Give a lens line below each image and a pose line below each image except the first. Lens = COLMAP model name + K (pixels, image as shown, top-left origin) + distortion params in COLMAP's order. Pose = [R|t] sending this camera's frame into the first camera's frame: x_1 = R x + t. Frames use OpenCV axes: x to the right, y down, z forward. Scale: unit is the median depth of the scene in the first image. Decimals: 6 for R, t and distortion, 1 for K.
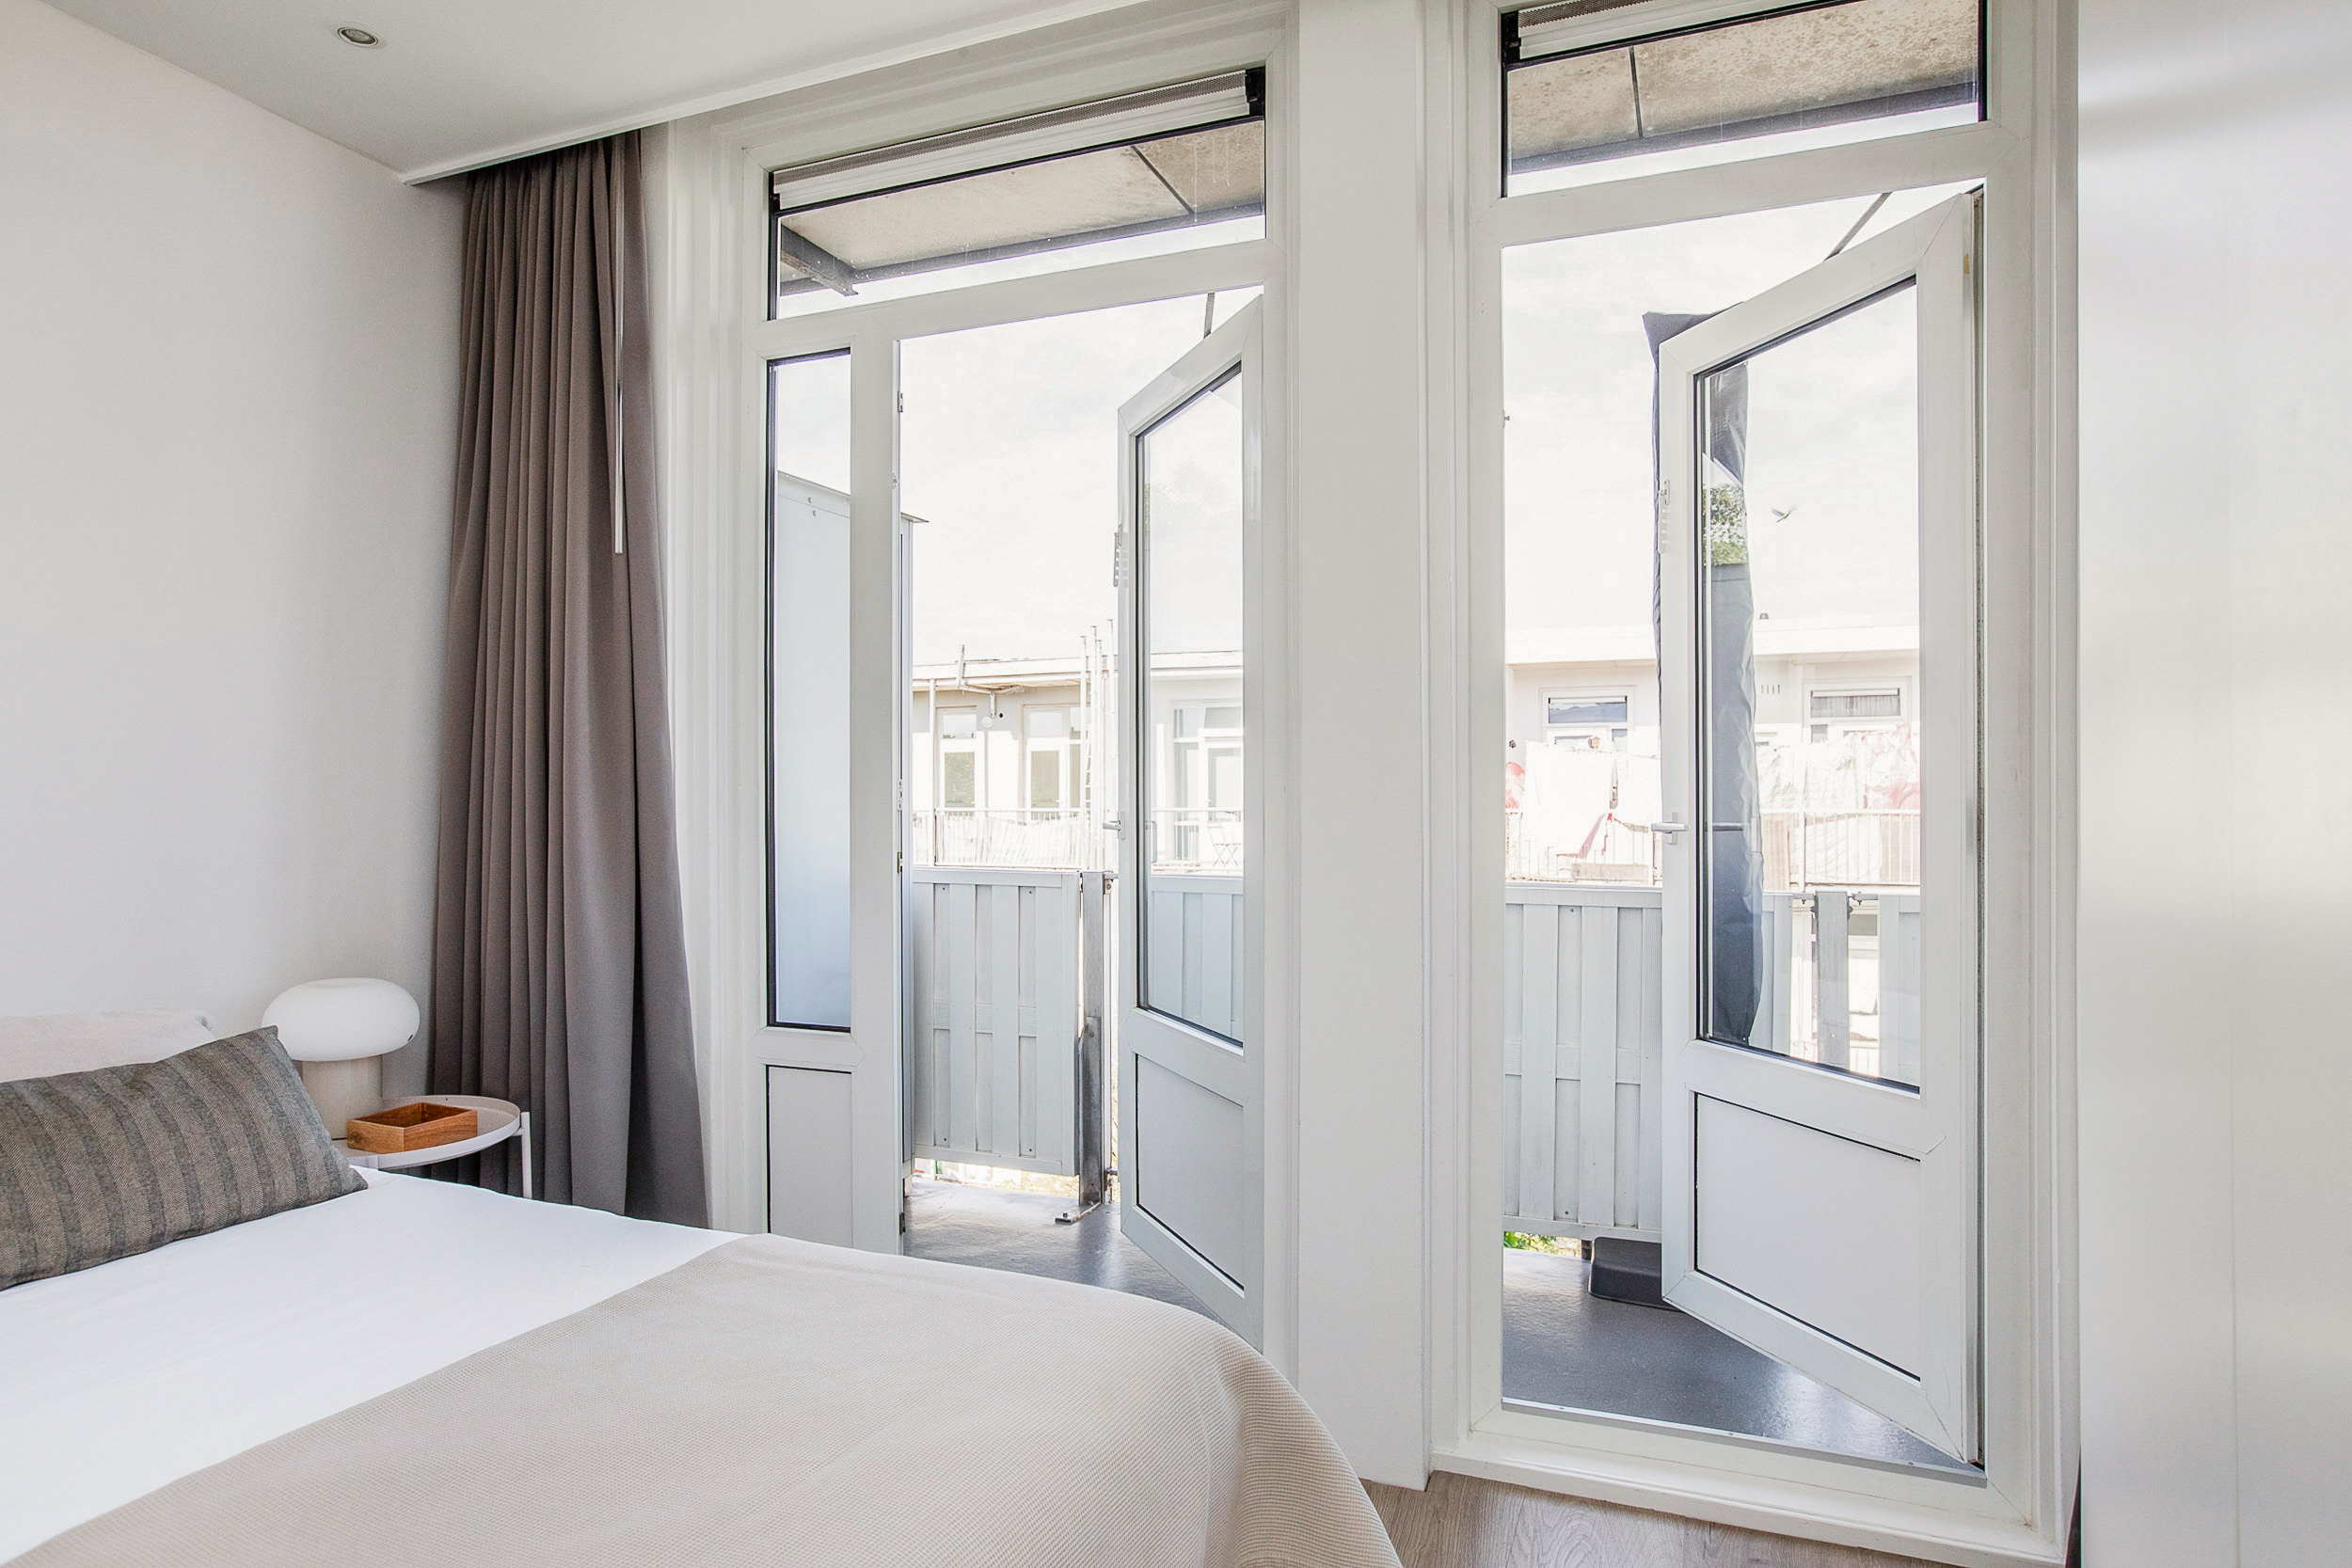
lens RADIAL K [[1354.7, 0, 1206.0], [0, 1354.7, 789.2], [0, 0, 1]] dist [0.005792, -0.001843]
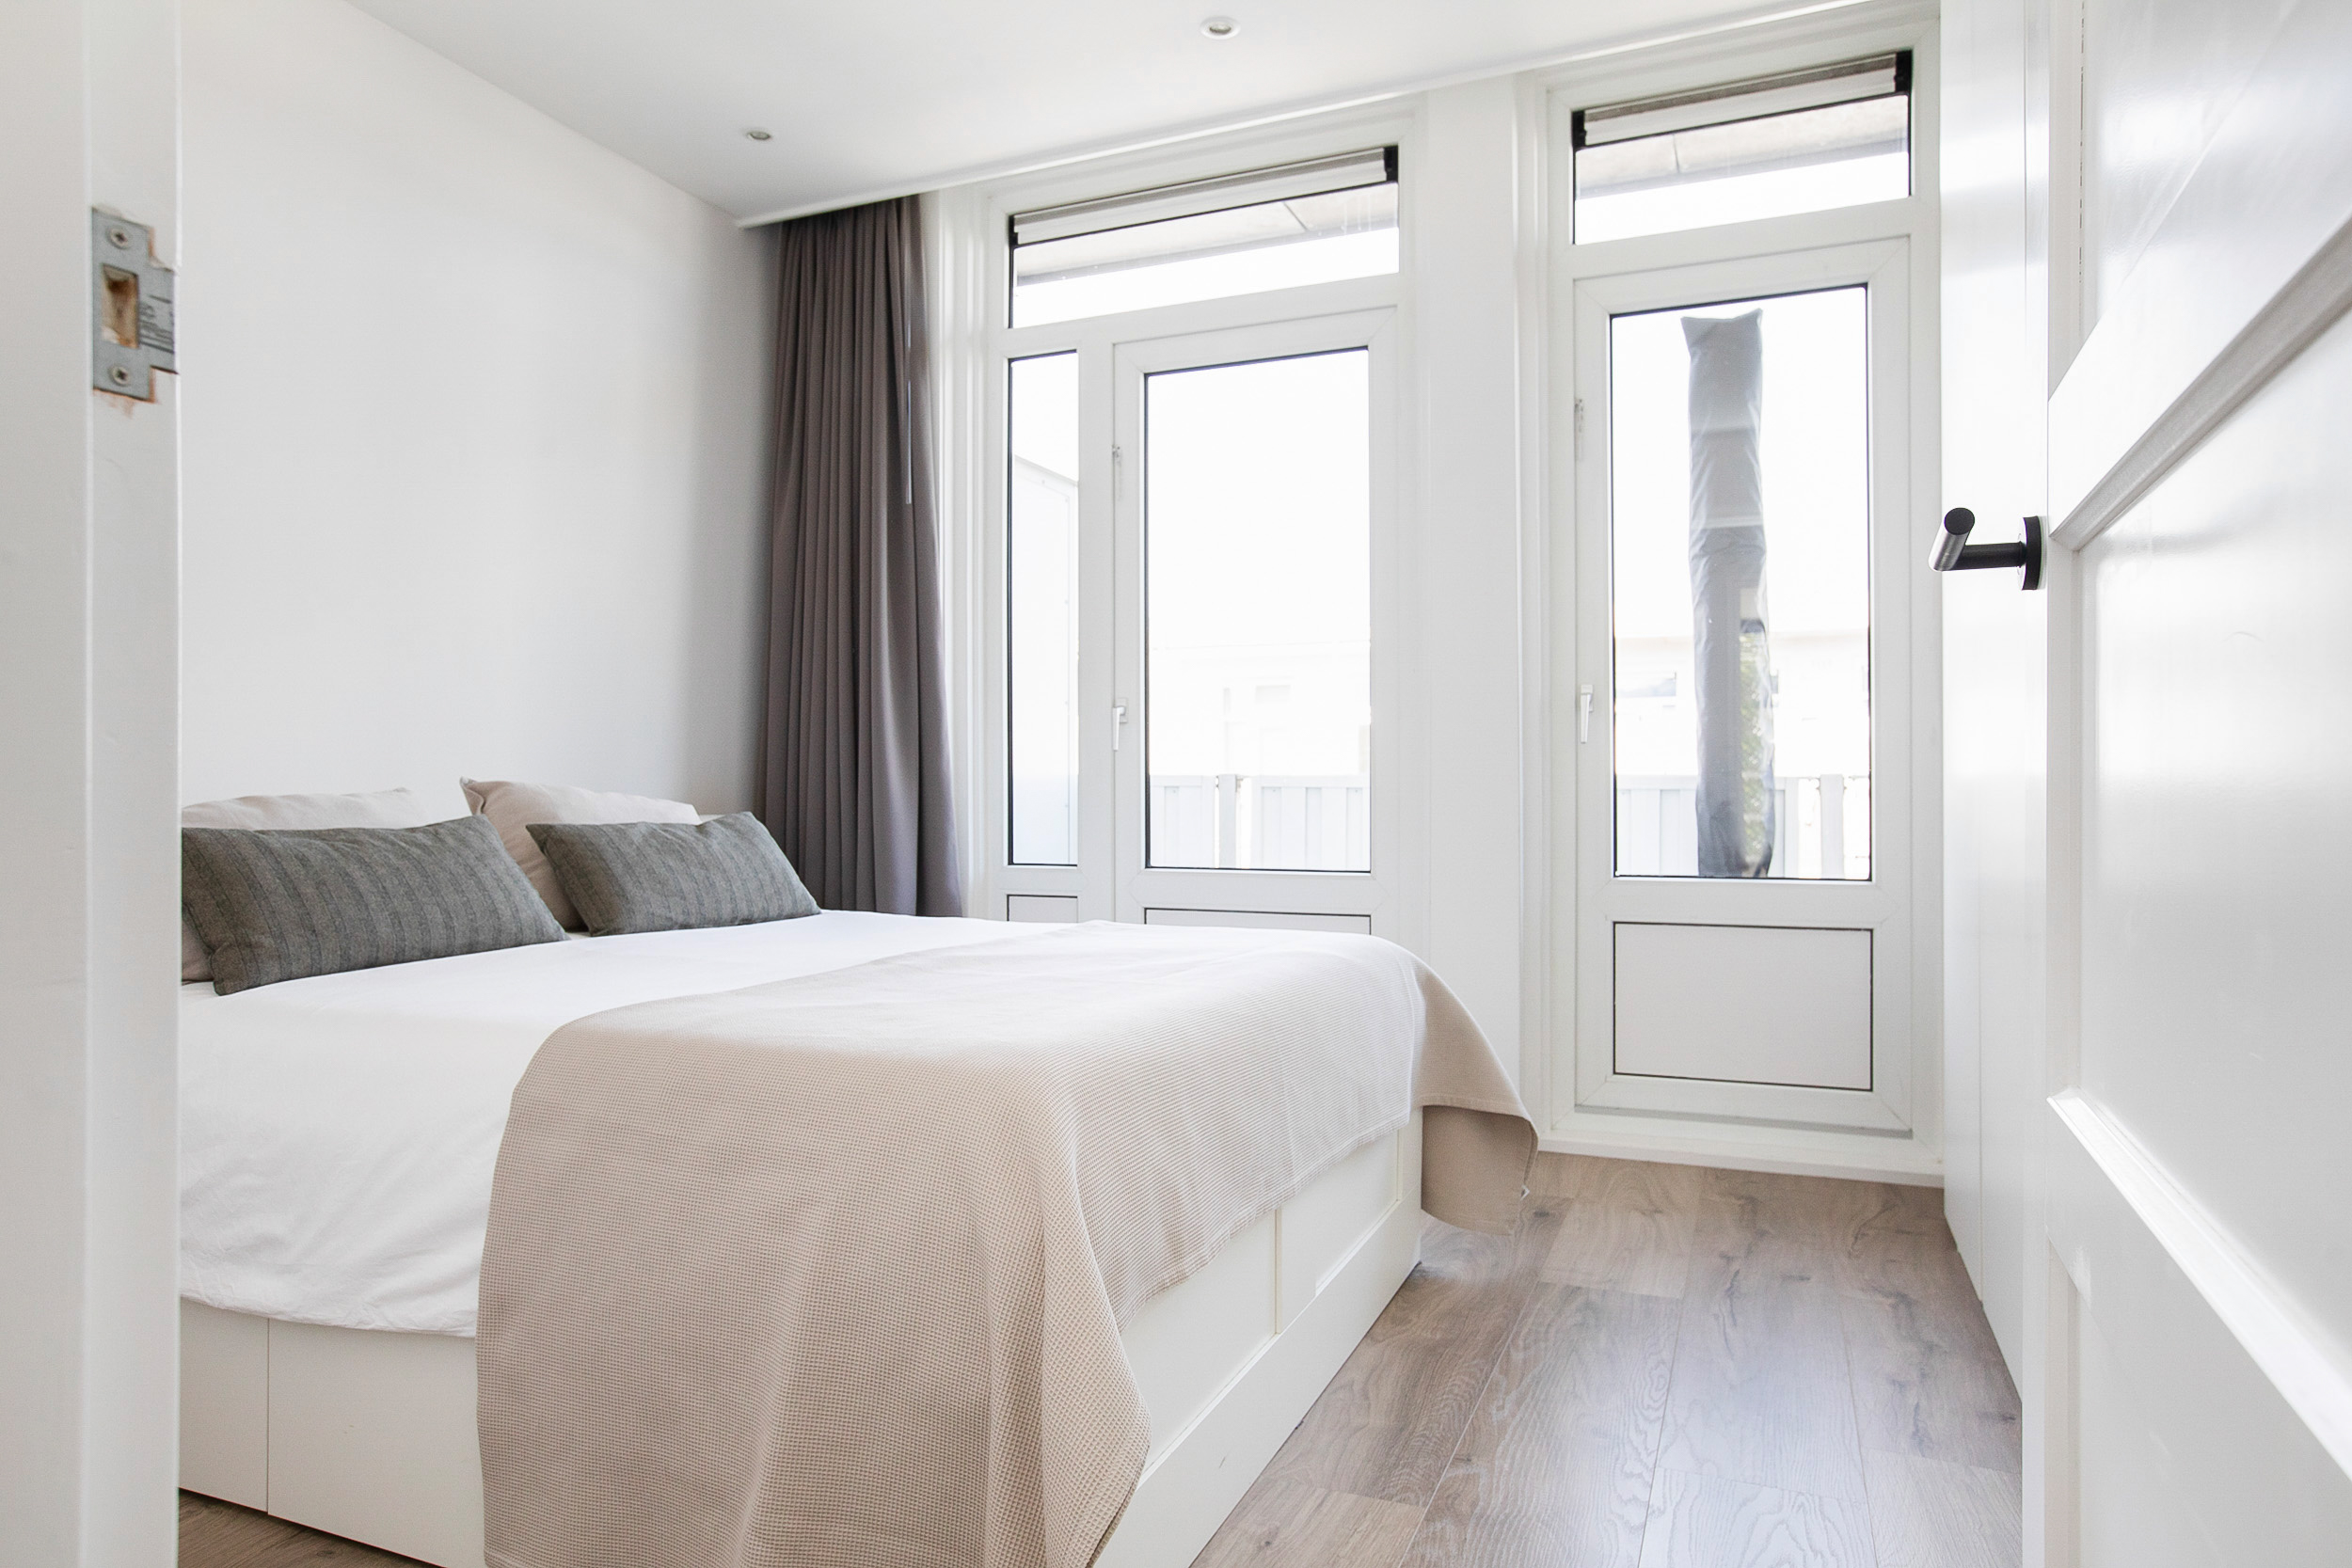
lens RADIAL K [[1472.4, 0, 1185.3], [0, 1472.4, 783.5], [0, 0, 1]] dist [-0.011383, 0.013671]
pose [[0.999748, 0.000052, -0.022448, -0.126425], [-0.000317, 0.999930, -0.011821, 0.118007], [0.022446, 0.011825, 0.999678, -0.440050]]
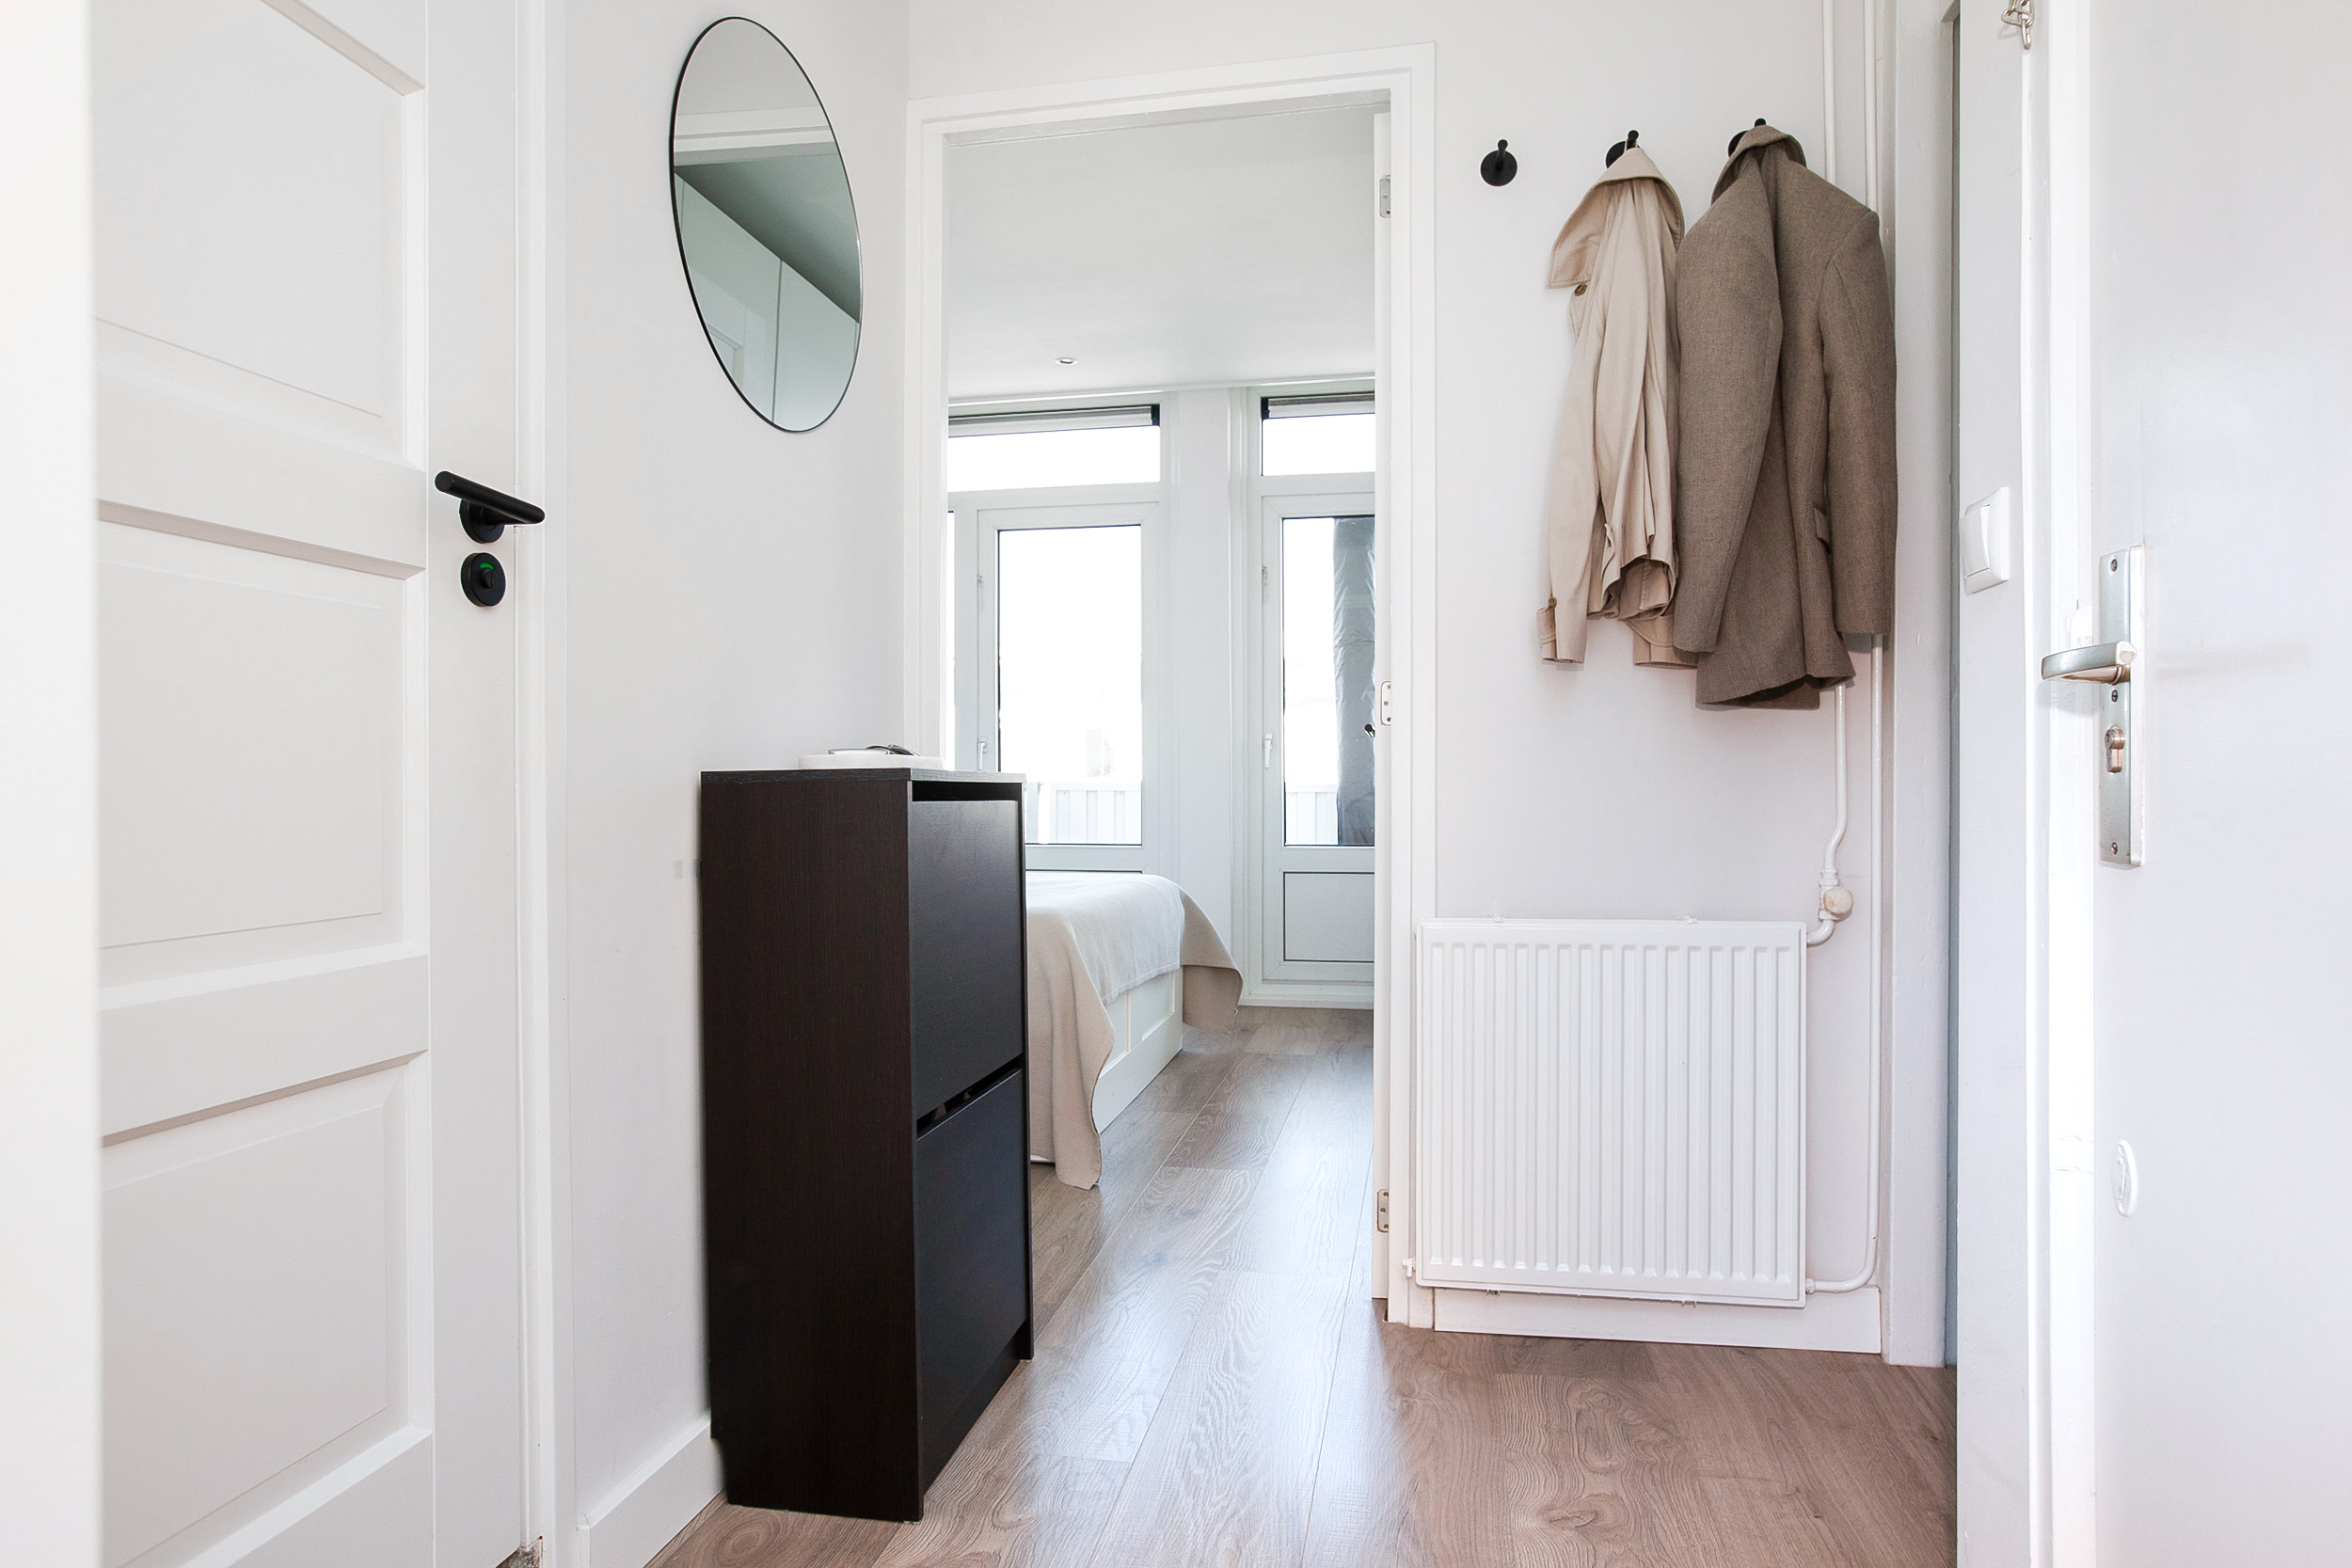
lens RADIAL K [[1379.2, 0, 1184.6], [0, 1379.2, 794.3], [0, 0, 1]] dist [-0.038703, 0.020309]
pose [[0.984136, -0.001904, 0.177403, -0.296774], [0.001490, 0.999996, 0.002464, 0.102596], [-0.177407, -0.002160, 0.984135, -1.162773]]
